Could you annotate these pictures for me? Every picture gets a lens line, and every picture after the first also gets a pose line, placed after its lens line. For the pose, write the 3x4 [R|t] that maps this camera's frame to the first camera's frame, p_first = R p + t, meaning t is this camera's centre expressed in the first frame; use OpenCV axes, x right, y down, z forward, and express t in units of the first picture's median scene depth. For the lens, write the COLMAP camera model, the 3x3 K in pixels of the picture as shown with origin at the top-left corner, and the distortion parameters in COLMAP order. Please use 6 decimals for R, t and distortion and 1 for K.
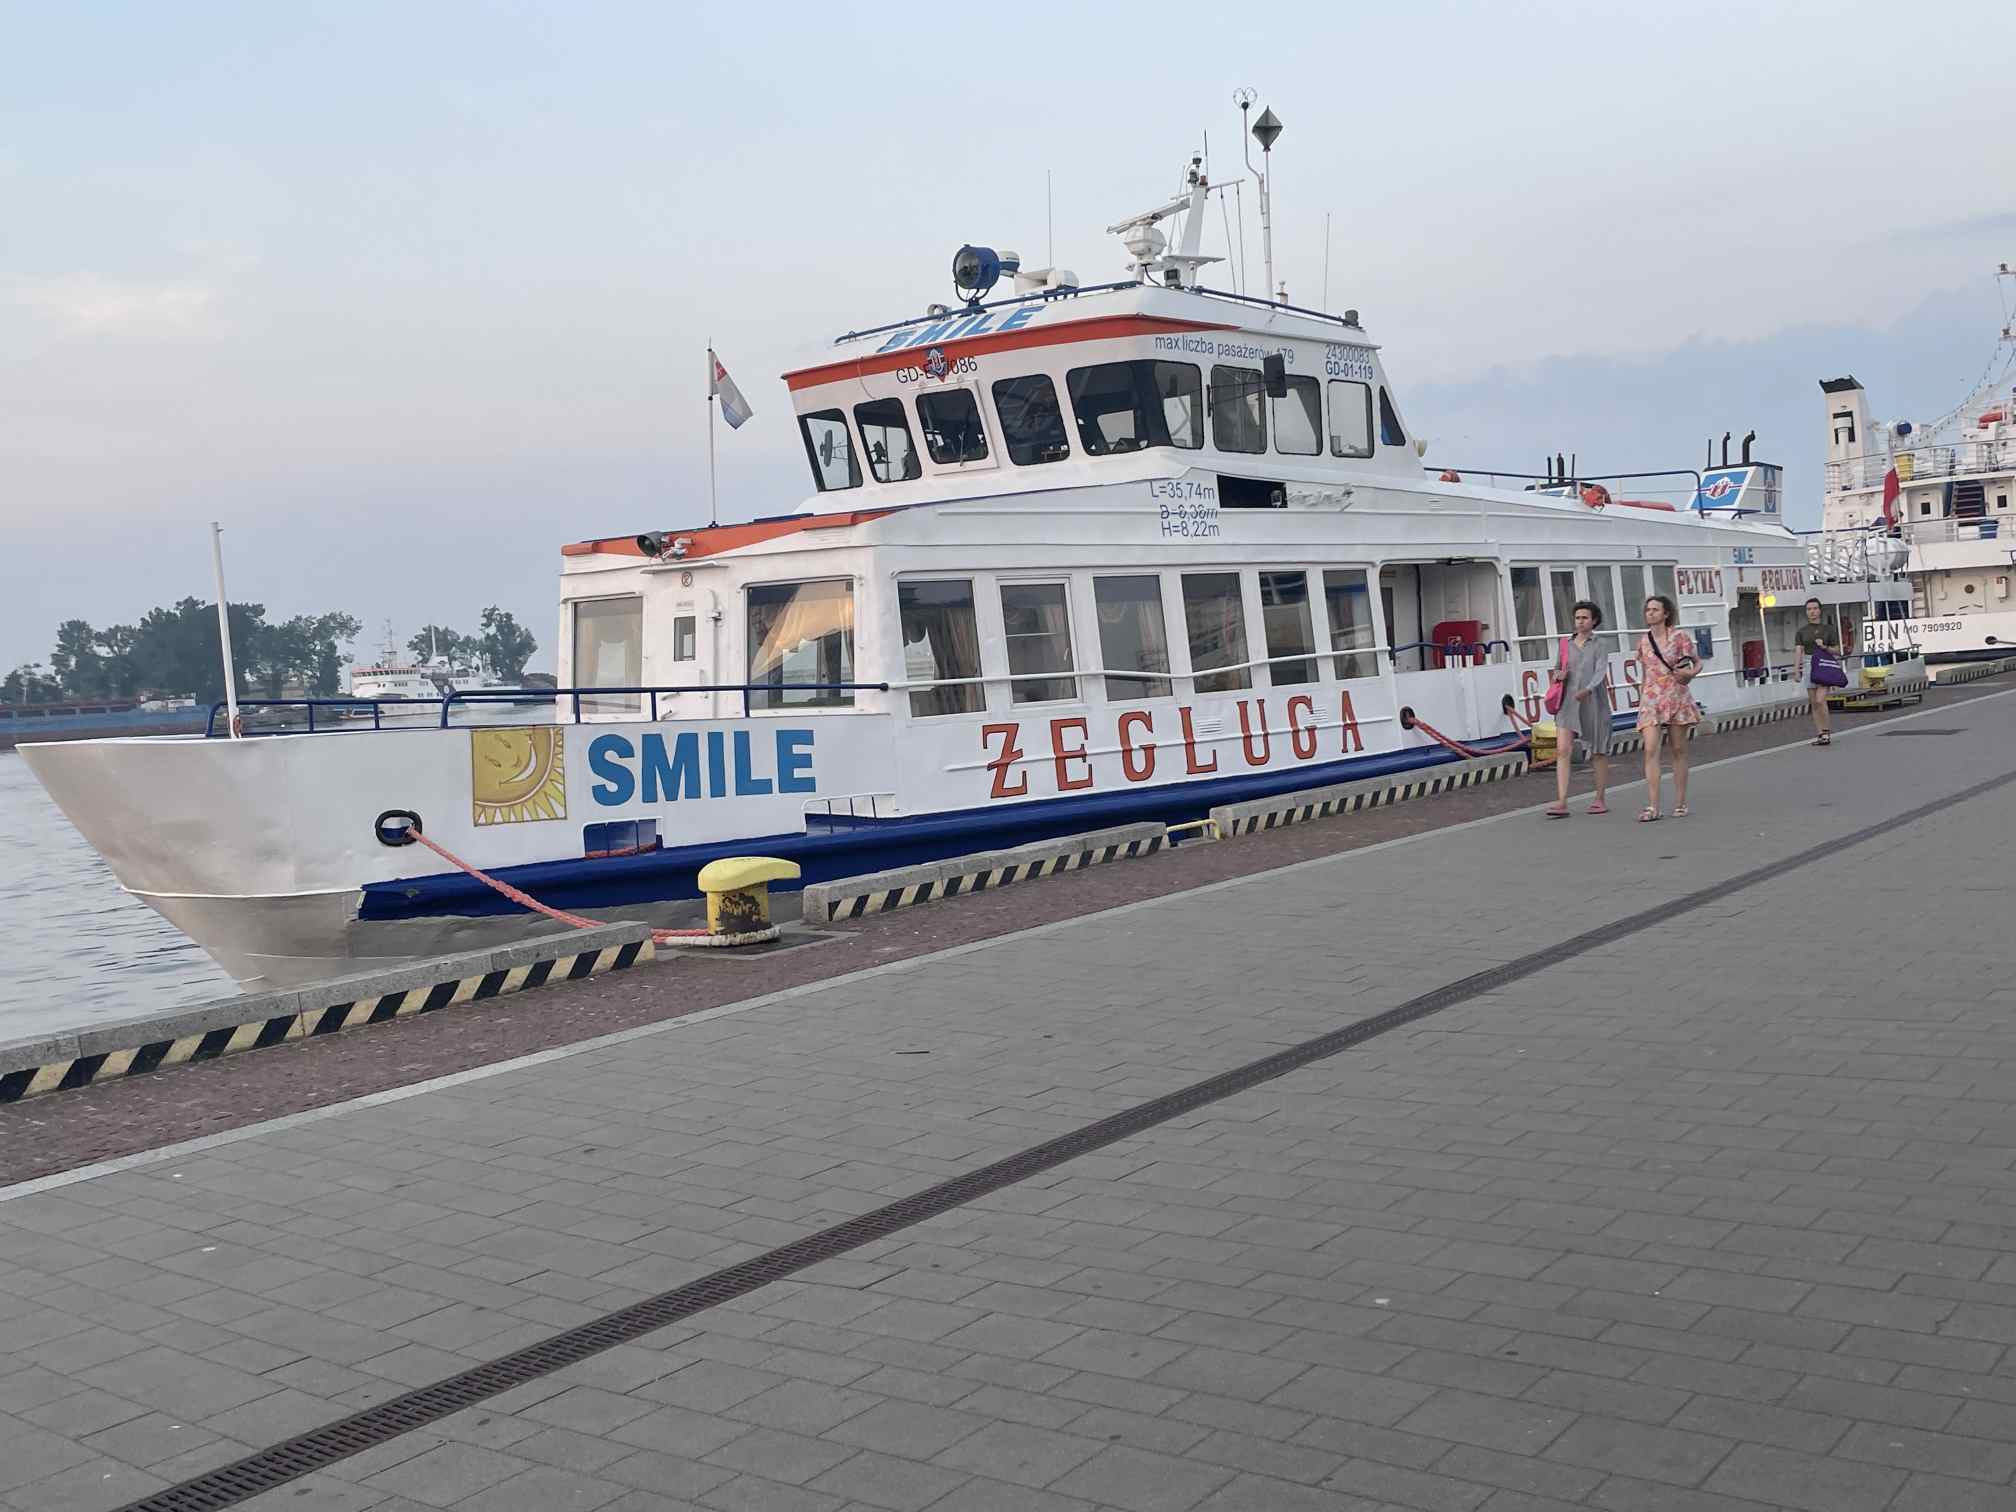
lens RADIAL K [[1936.7, 0, 999.0], [0, 1936.7, 743.3], [0, 0, 1]] dist [0.019113, 0.000000]
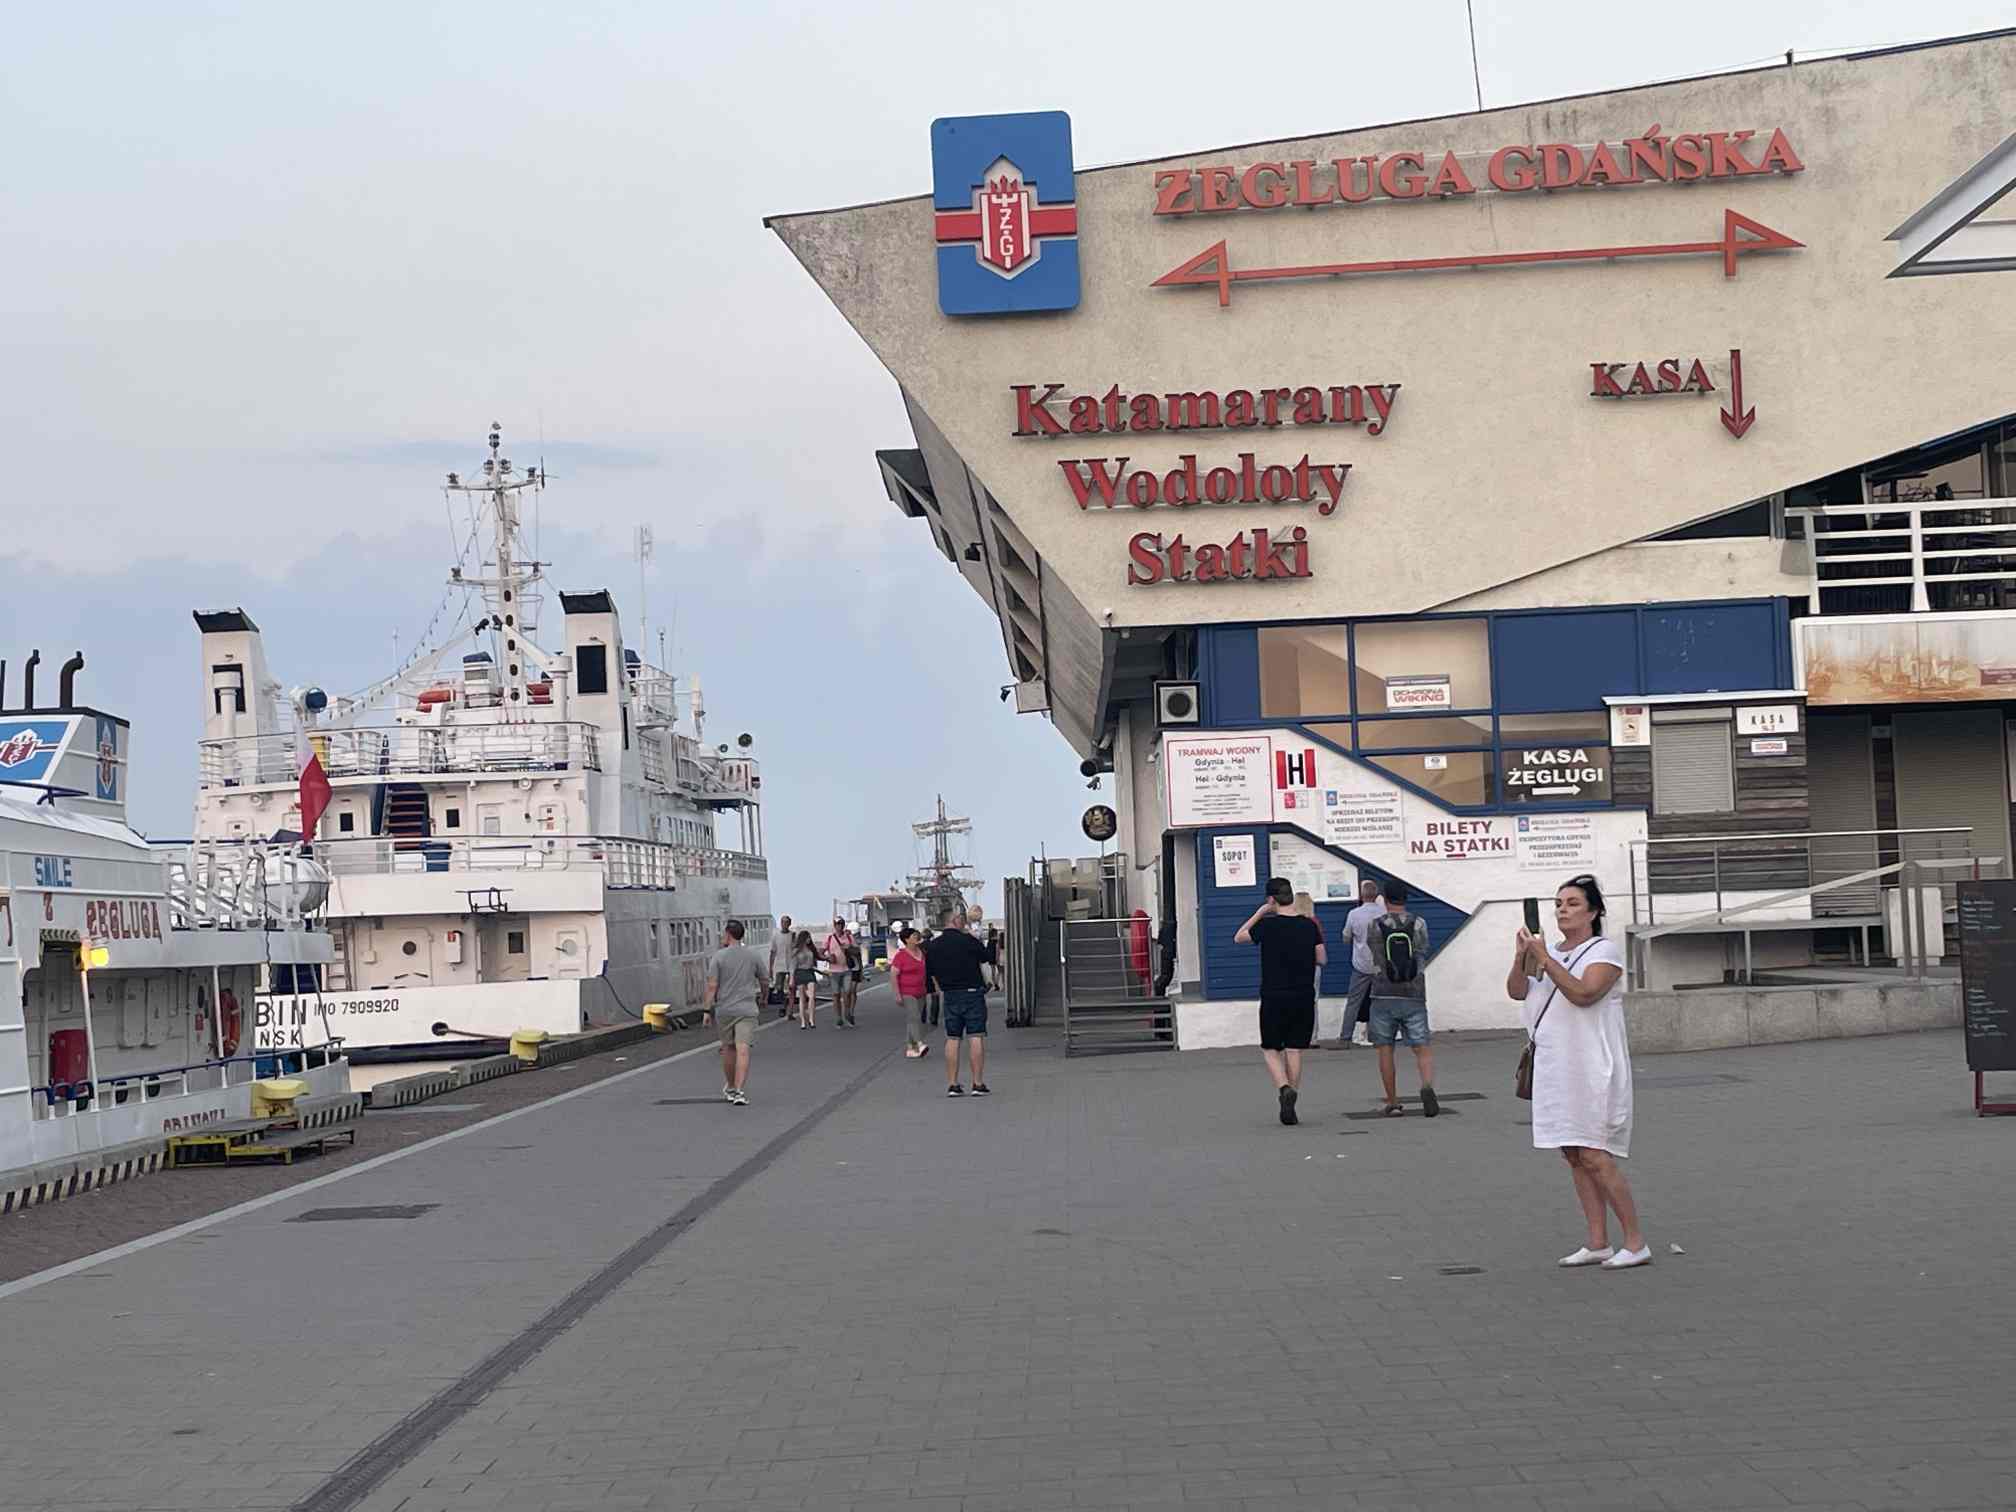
lens RADIAL K [[2998.3, 0, 993.2], [0, 2998.3, 764.6], [0, 0, 1]] dist [0.075879, 0.000000]
pose [[0.789700, 0.071165, 0.609352, 0.045256], [0.011583, 0.991343, -0.130788, -0.007969], [-0.613384, 0.110341, 0.782039, 0.107597]]
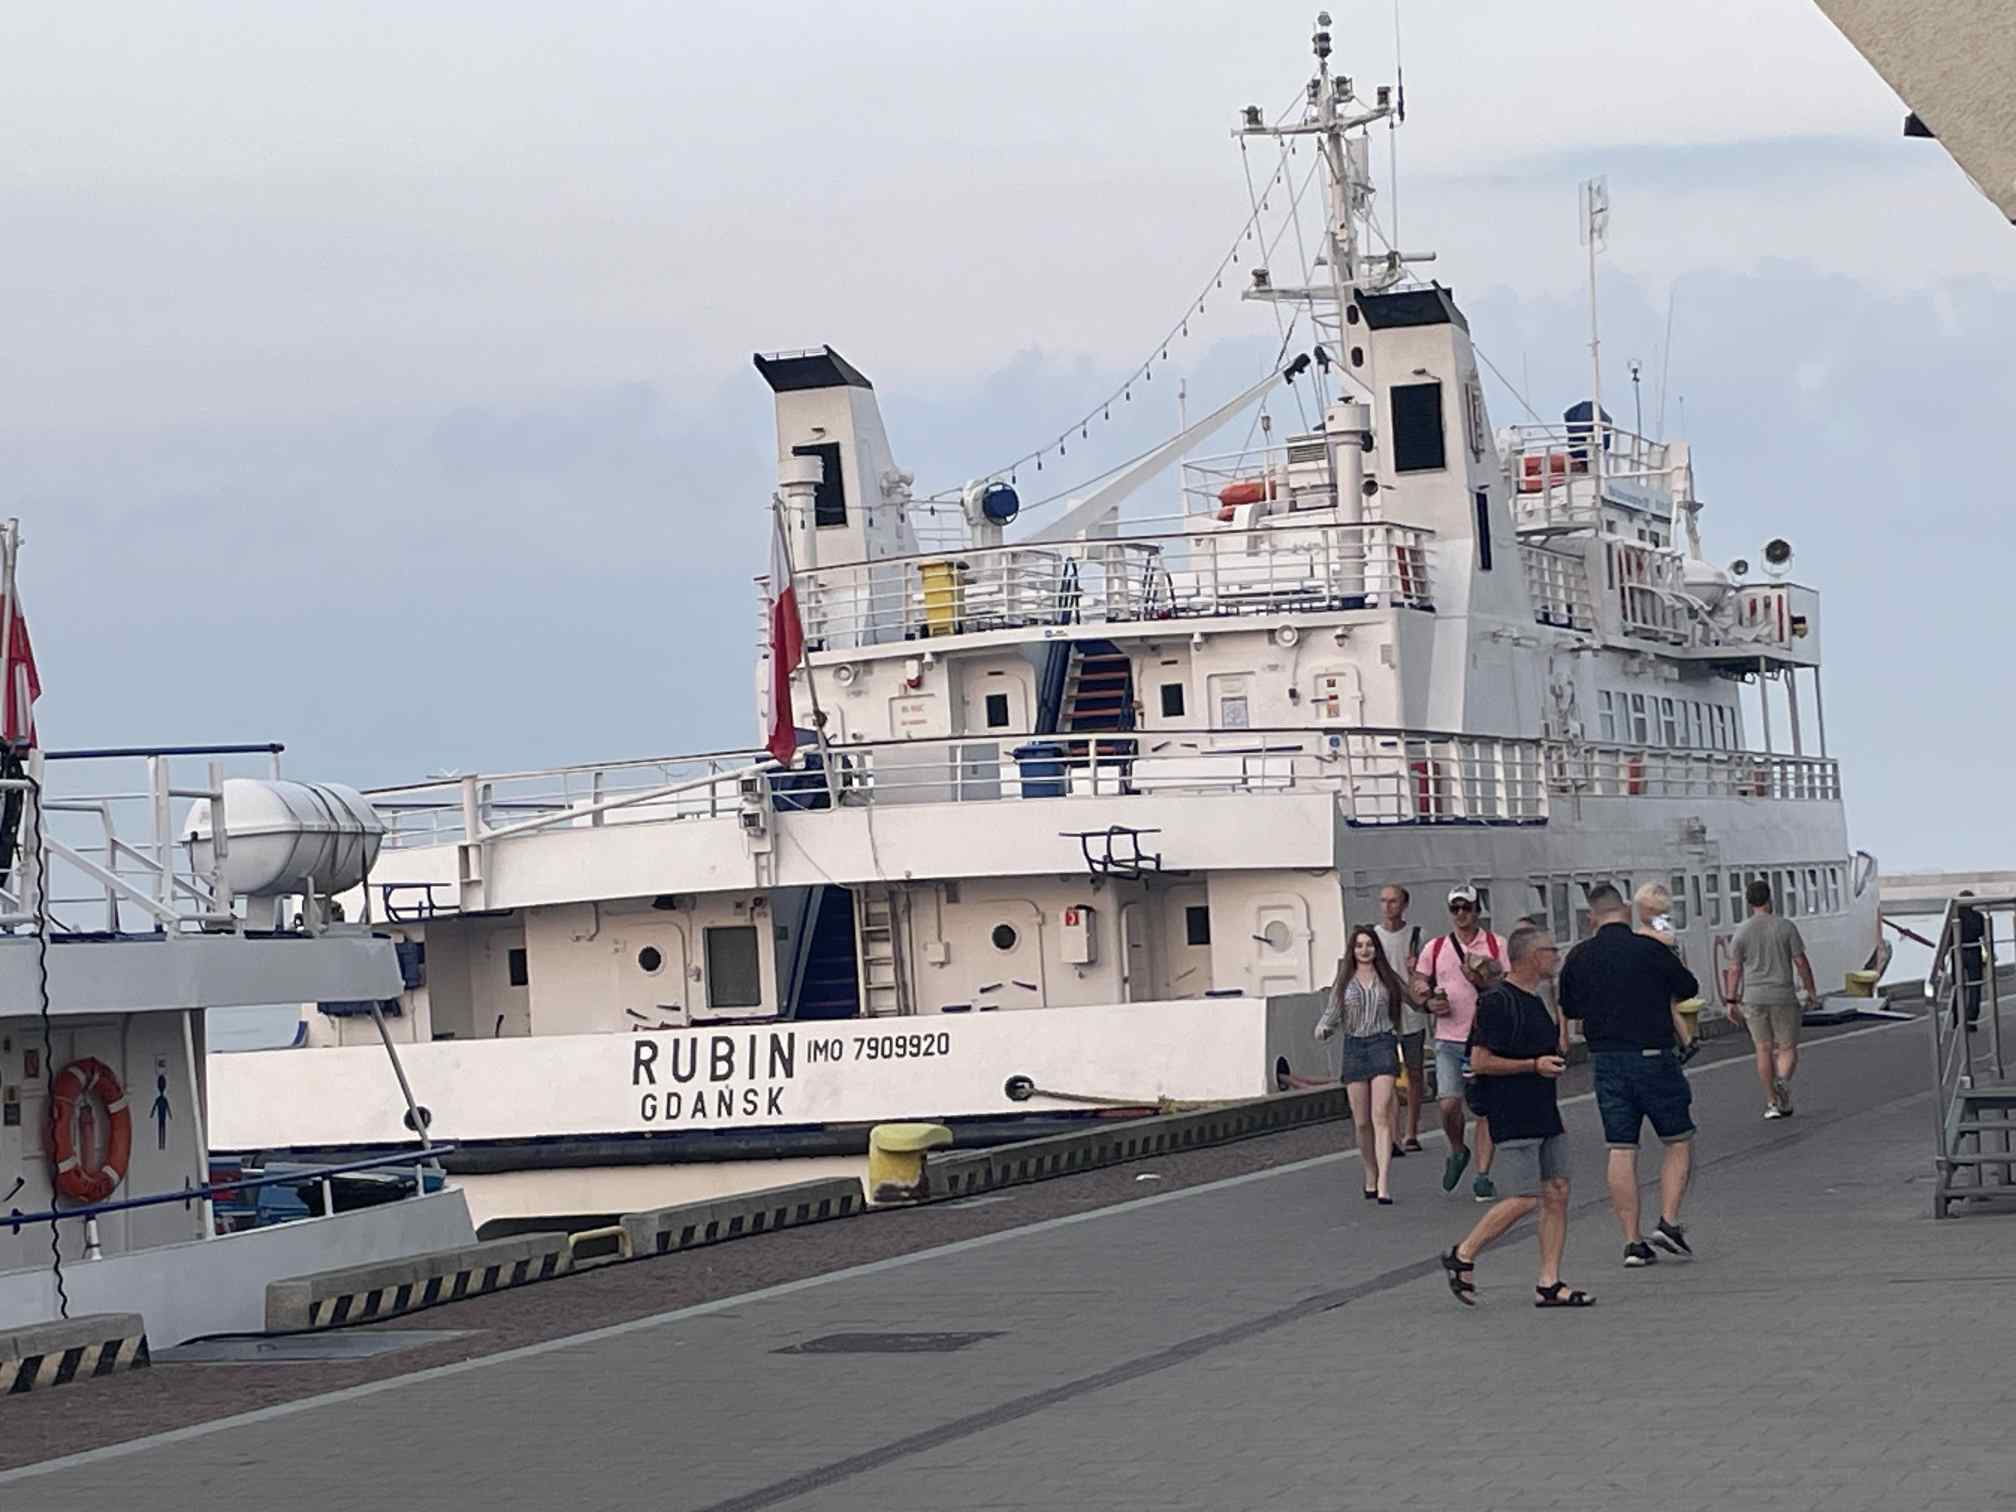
lens RADIAL K [[4569.4, 0, 1010.8], [0, 4569.4, 750.2], [0, 0, 1]] dist [0.085116, 0.000000]
pose [[0.939457, 0.038948, 0.340445, 0.236857], [-0.003673, 0.994607, -0.103651, -0.029682], [-0.342646, 0.096125, 0.934534, 0.241234]]
